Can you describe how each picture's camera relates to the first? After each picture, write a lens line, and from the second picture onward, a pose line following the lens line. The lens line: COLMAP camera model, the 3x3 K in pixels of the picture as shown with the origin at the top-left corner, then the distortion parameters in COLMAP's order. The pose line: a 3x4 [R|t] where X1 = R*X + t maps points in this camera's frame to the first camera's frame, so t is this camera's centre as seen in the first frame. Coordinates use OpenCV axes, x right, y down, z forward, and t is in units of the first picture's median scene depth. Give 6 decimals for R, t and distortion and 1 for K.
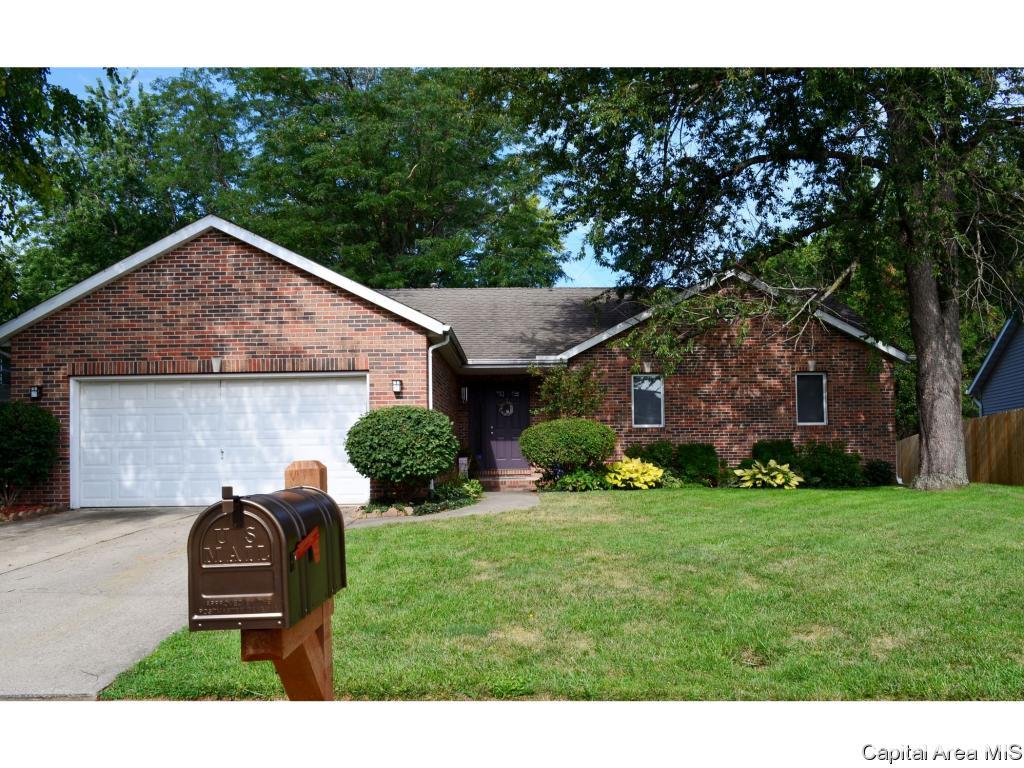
lens RADIAL K [[809.1, 0, 512.0], [0, 809.1, 384.0], [0, 0, 1]] dist [-0.076604, 0.005075]
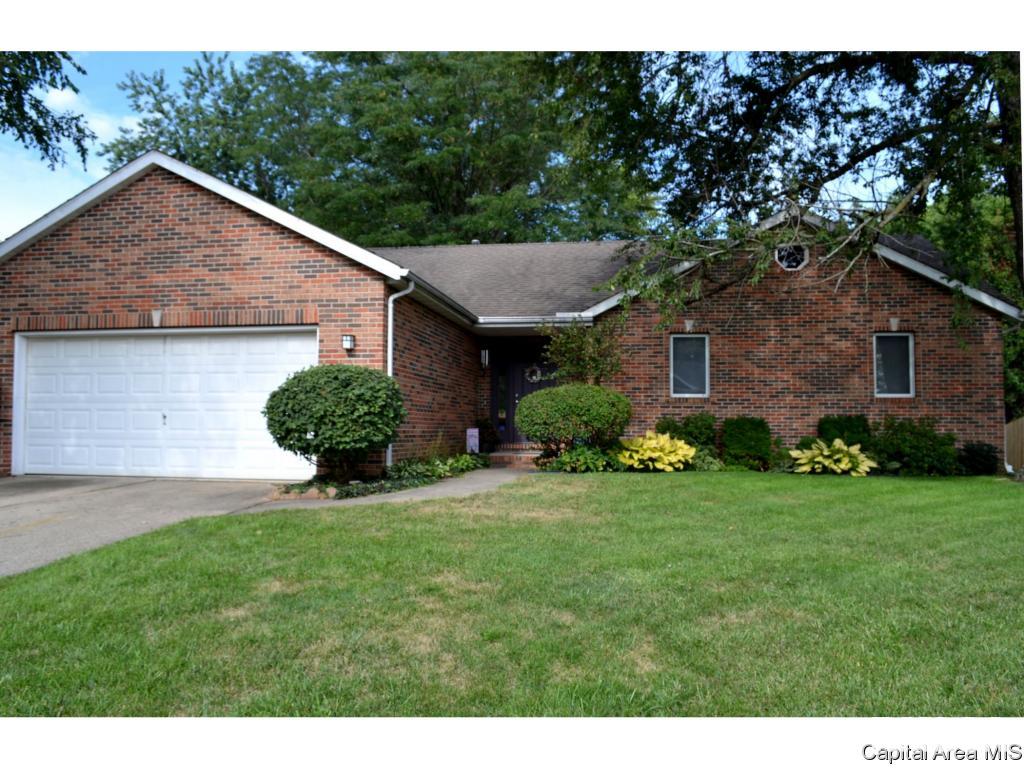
lens RADIAL K [[766.2, 0, 512.0], [0, 766.2, 357.5], [0, 0, 1]] dist [-0.074416, 0.002503]
pose [[0.985817, 0.005042, -0.167750, 0.158379], [-0.005256, 0.999986, -0.000833, 0.018122], [0.167743, 0.001703, 0.985829, 0.240701]]
